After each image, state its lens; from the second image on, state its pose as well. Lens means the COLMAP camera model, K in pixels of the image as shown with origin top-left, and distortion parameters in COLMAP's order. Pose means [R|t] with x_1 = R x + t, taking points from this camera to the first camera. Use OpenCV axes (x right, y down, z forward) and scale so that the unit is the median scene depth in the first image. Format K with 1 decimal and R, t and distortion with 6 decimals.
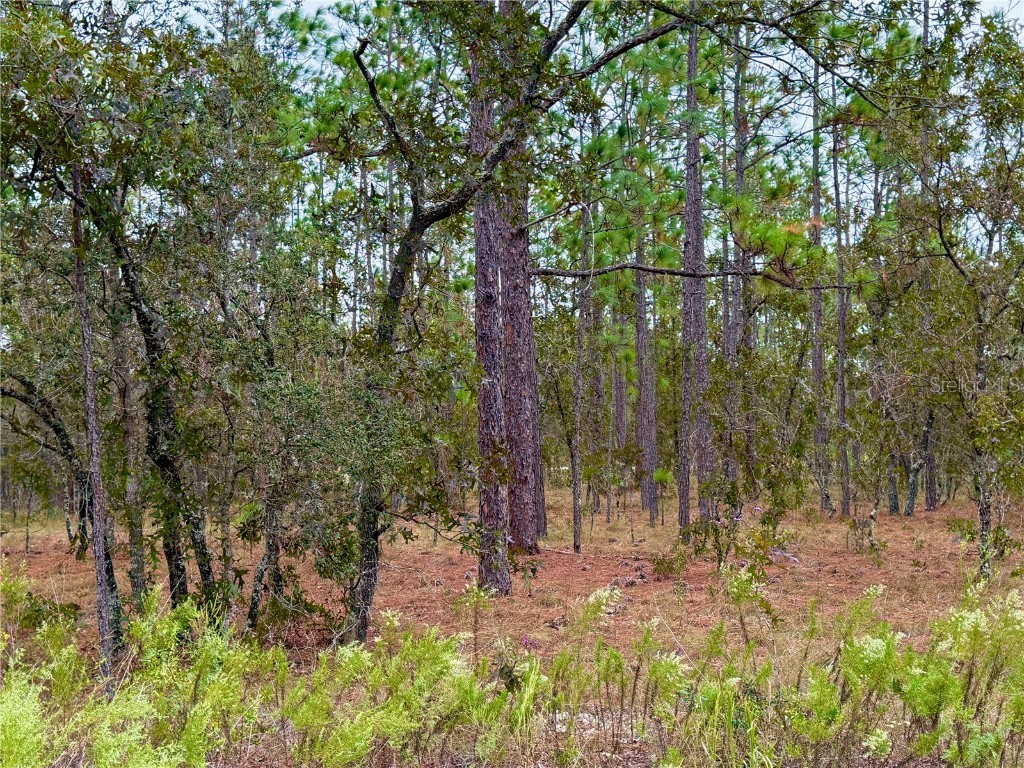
lens RADIAL K [[1345.1, 0, 505.4], [0, 1345.1, 383.5], [0, 0, 1]] dist [0.096727, 0.000000]
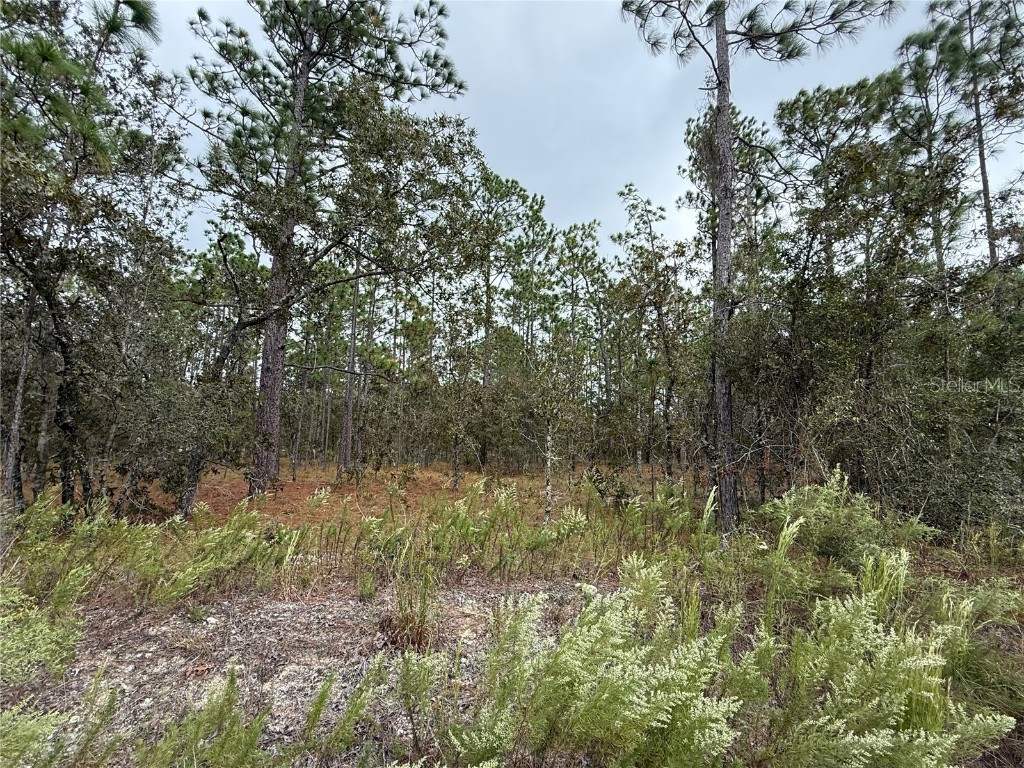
lens RADIAL K [[459.8, 0, 513.4], [0, 459.8, 383.0], [0, 0, 1]] dist [-0.001281, 0.000751]
pose [[0.873227, 0.101612, 0.476602, -0.022258], [-0.057805, 0.992713, -0.105736, 0.023438], [-0.483873, 0.064782, 0.872737, 0.132130]]
